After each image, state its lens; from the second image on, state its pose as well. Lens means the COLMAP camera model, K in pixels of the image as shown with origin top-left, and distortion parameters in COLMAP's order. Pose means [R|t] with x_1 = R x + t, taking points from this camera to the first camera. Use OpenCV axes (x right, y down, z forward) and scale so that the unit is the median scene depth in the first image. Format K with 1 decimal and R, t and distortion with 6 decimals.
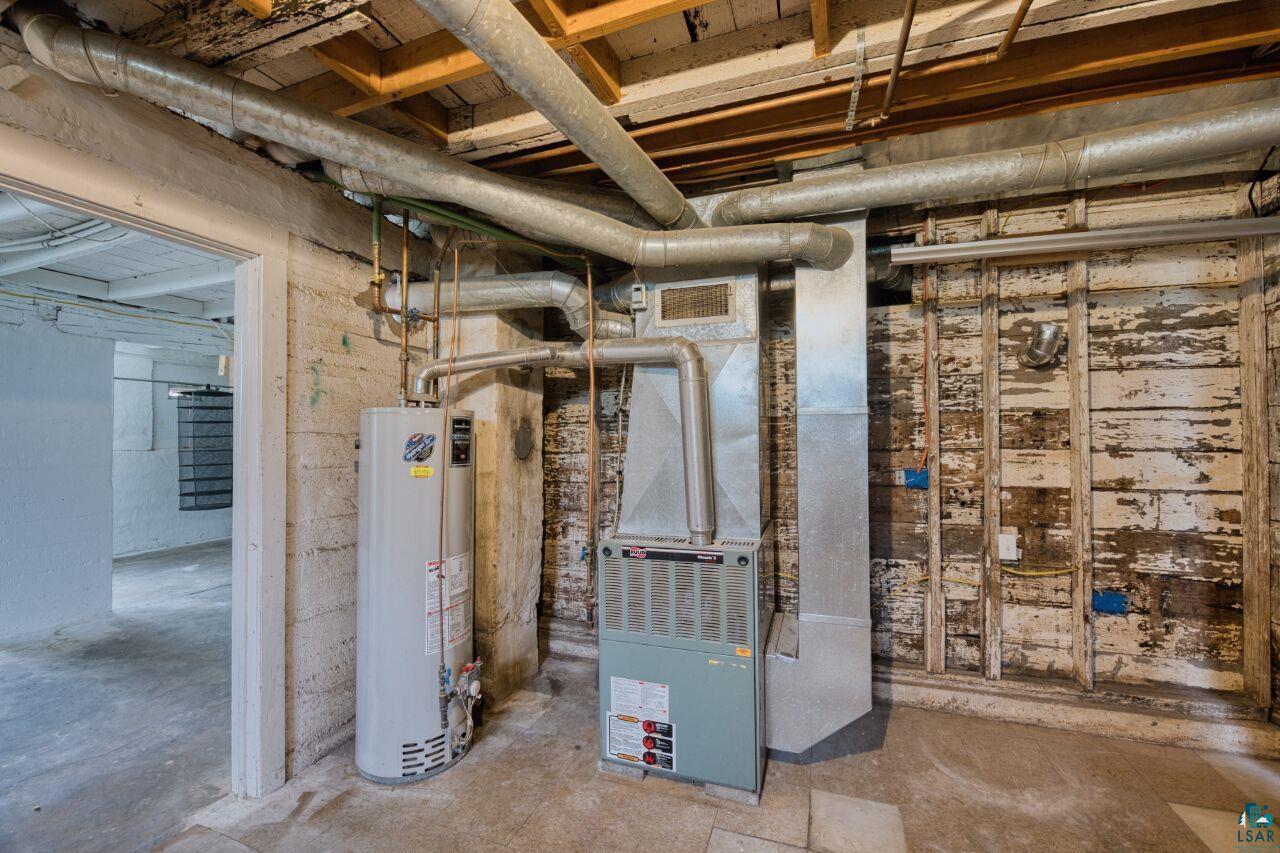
lens RADIAL K [[513.3, 0, 639.8], [0, 513.3, 427.0], [0, 0, 1]] dist [0.000388, 0.000006]
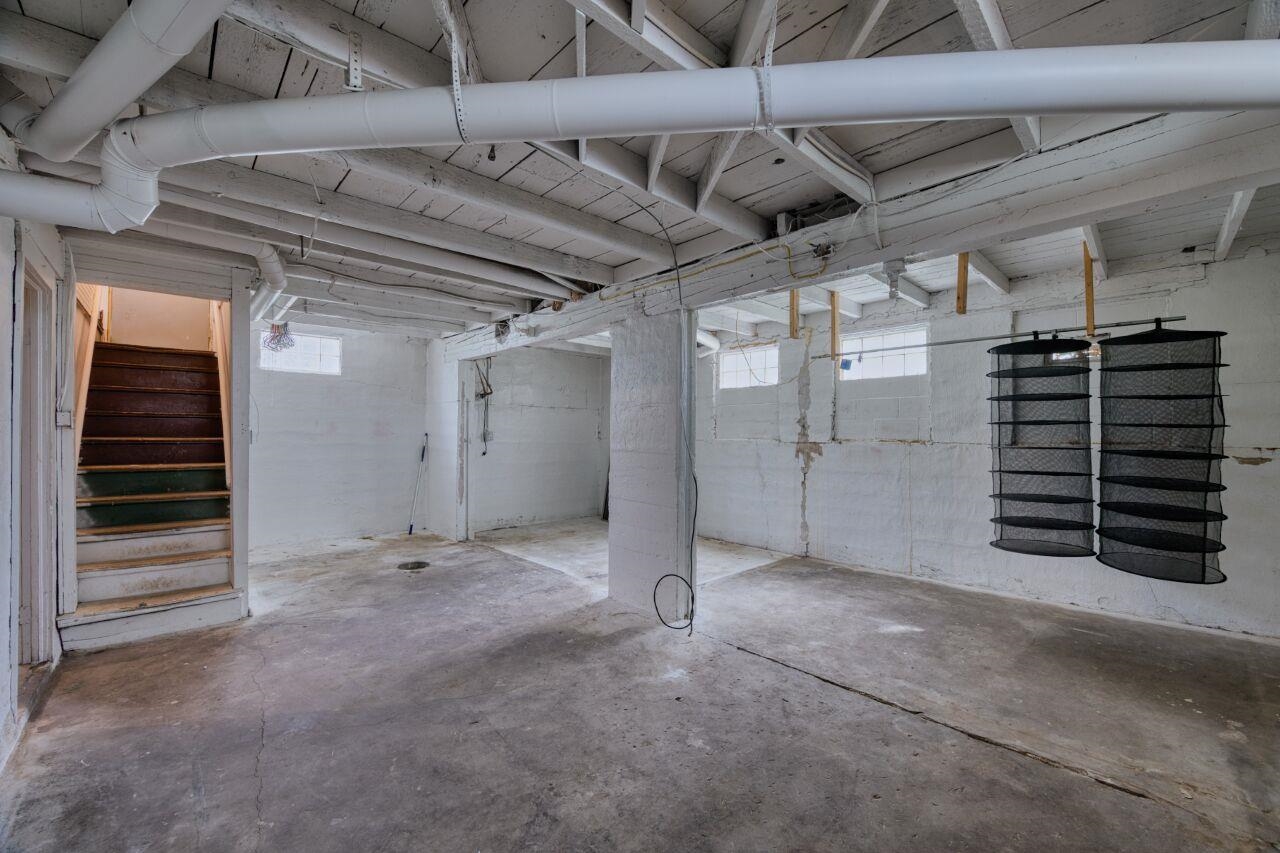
lens RADIAL K [[513.3, 0, 640.4], [0, 513.3, 433.8], [0, 0, 1]] dist [0.000388, 0.000006]
pose [[-0.463883, -0.008851, -0.885852, -0.153707], [0.002801, 0.999930, -0.011457, 0.034188], [0.885892, -0.007796, -0.463826, 0.901667]]
